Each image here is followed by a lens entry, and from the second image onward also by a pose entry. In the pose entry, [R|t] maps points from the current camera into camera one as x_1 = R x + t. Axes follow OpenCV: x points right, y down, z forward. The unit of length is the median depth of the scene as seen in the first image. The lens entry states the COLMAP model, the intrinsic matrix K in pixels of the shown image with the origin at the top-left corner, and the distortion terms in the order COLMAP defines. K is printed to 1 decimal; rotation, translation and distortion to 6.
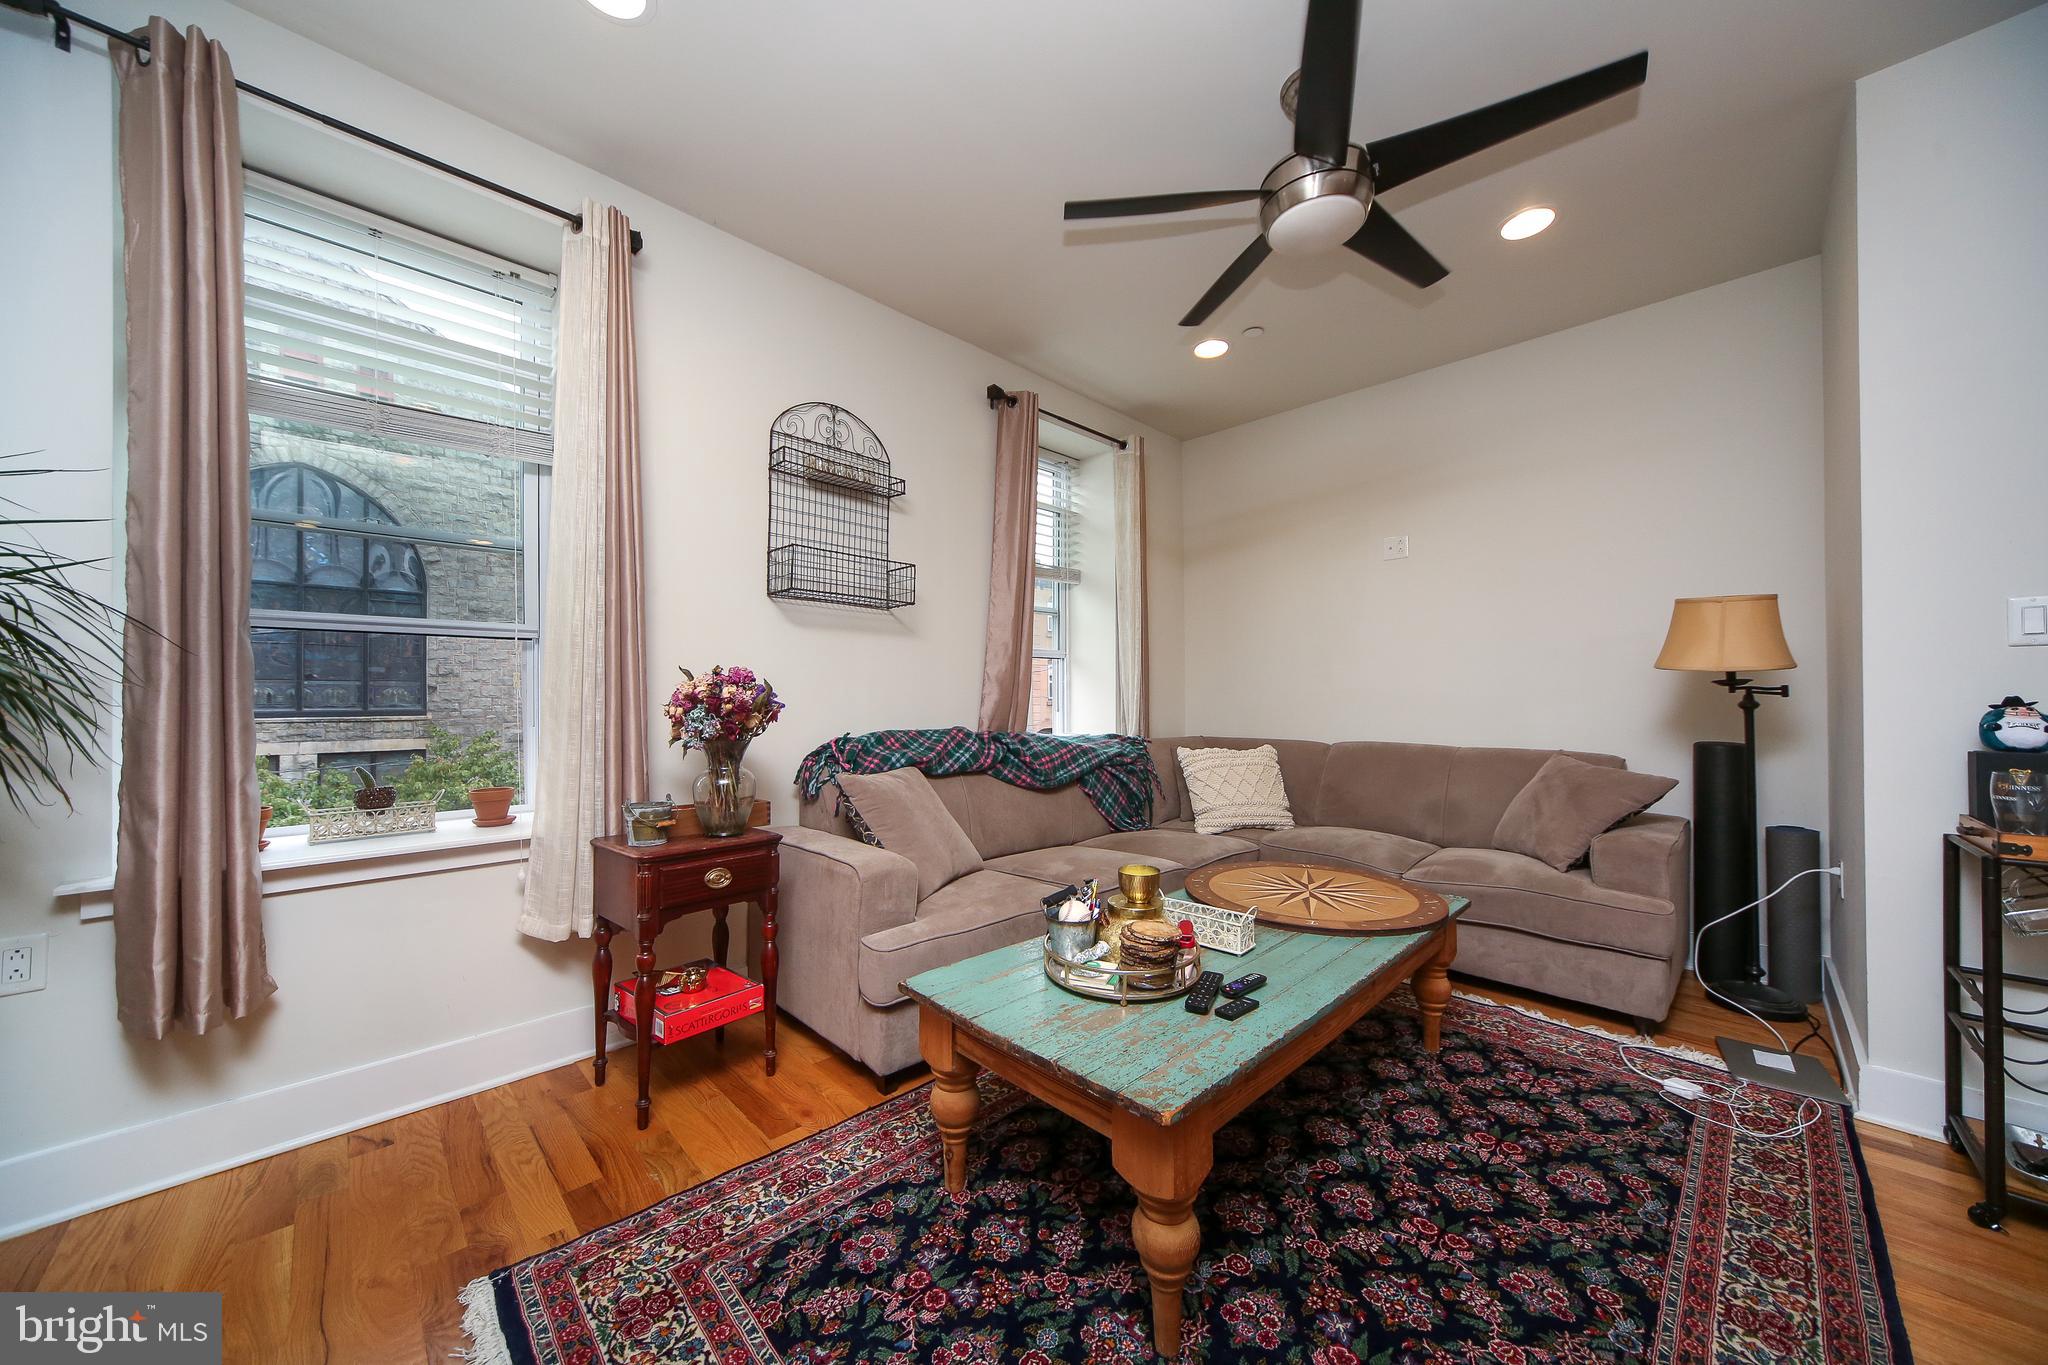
lens RADIAL K [[710.8, 0, 1025.7], [0, 710.8, 691.1], [0, 0, 1]] dist [-0.006061, 0.000737]
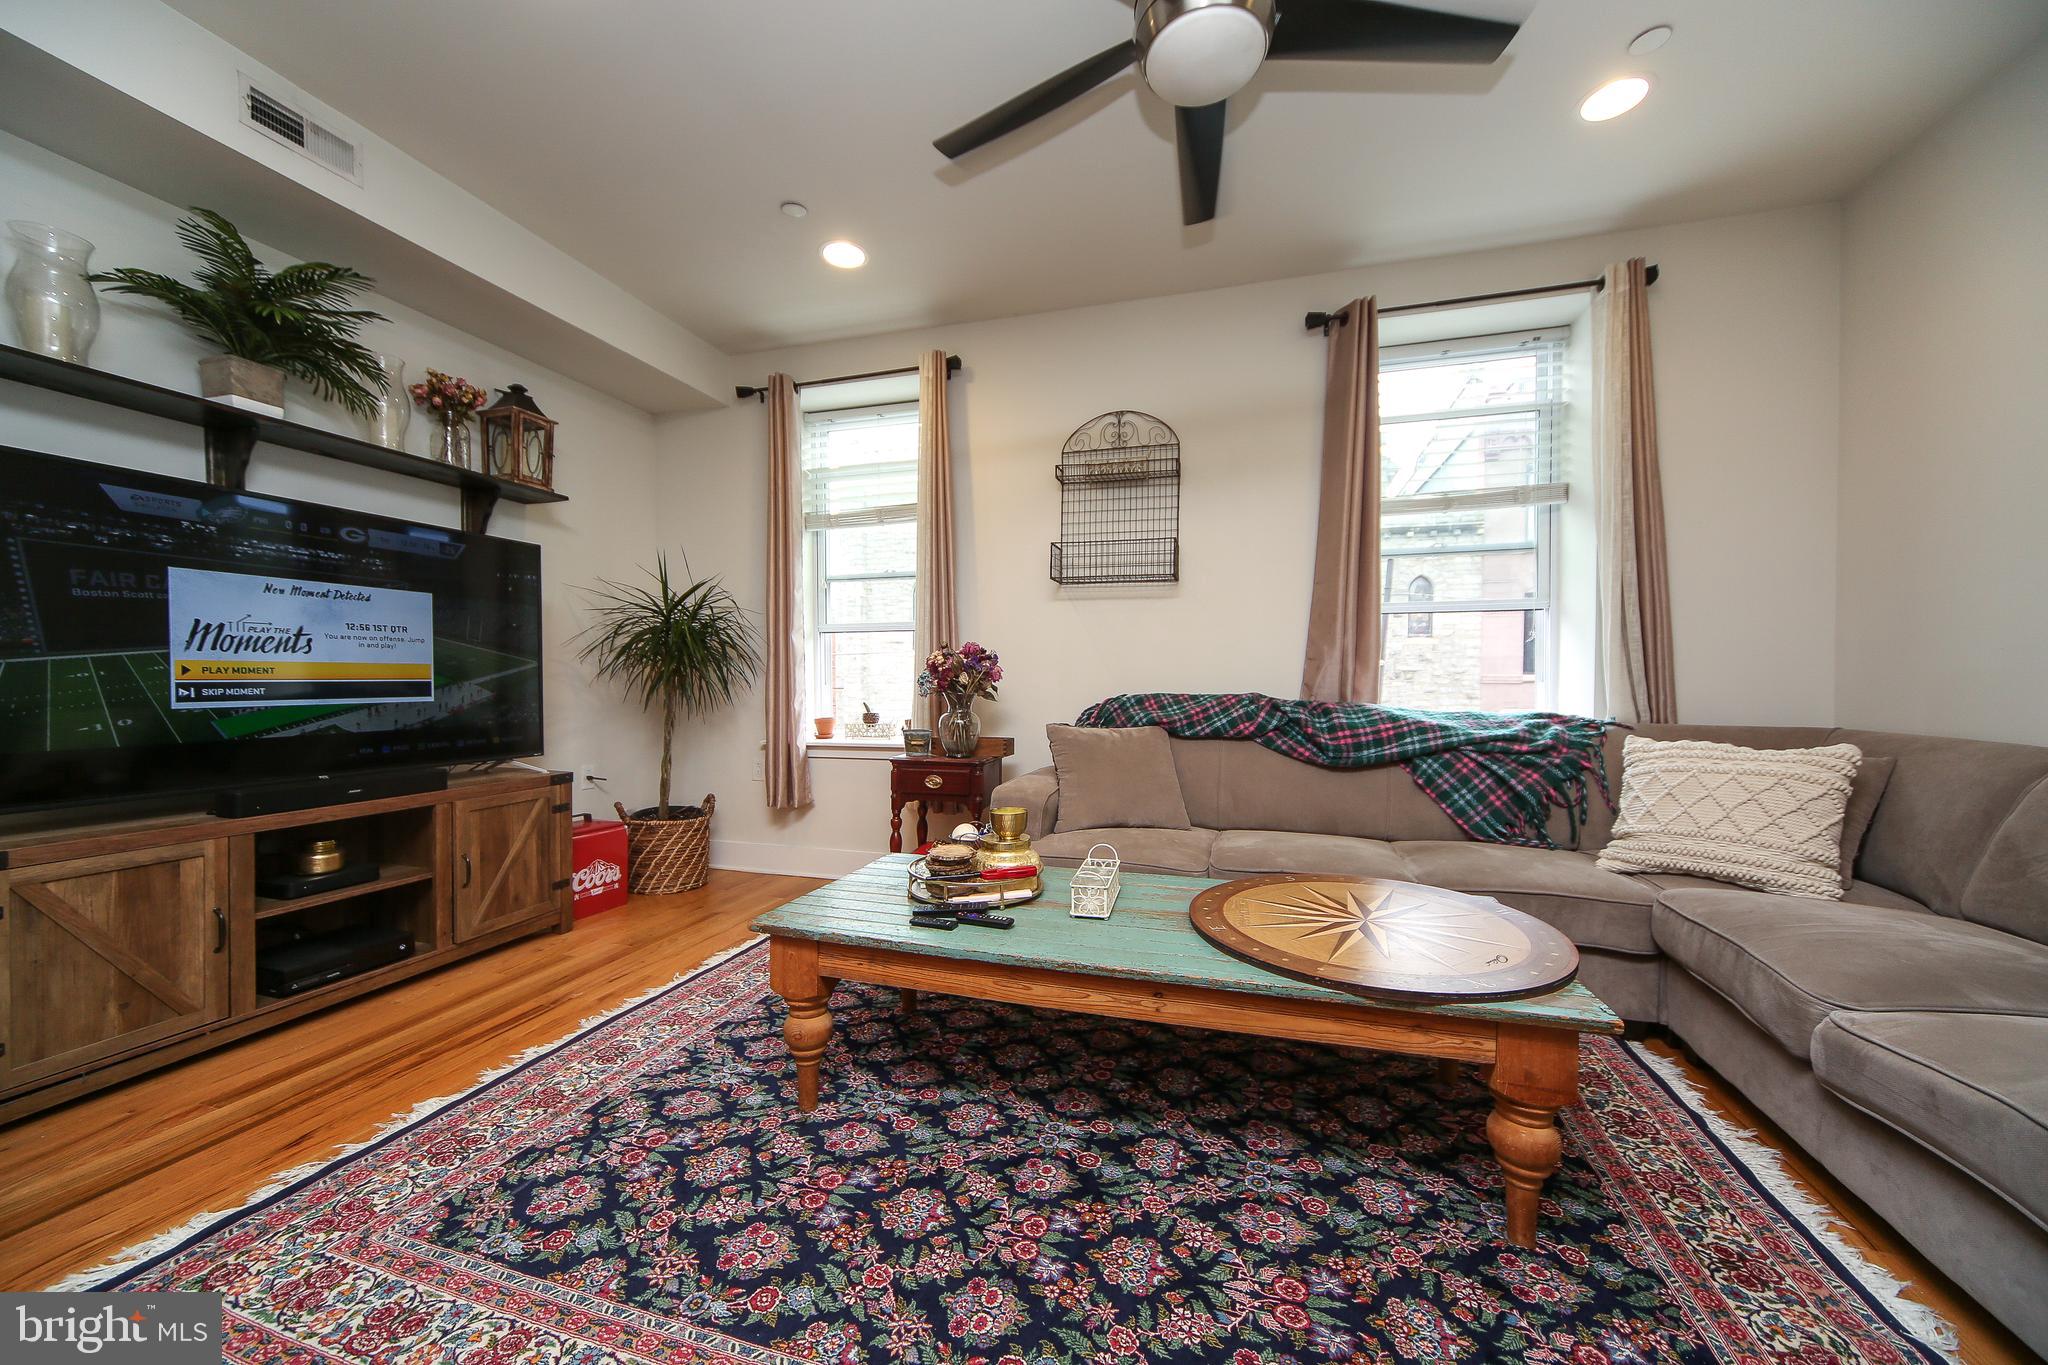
lens RADIAL K [[745.4, 0, 1036.4], [0, 745.4, 678.0], [0, 0, 1]] dist [0.001565, 0.000165]
pose [[0.494232, -0.004393, -0.869319, 0.679783], [0.004926, 0.999985, -0.002253, 0.033165], [0.869316, -0.003169, 0.494247, 0.264375]]
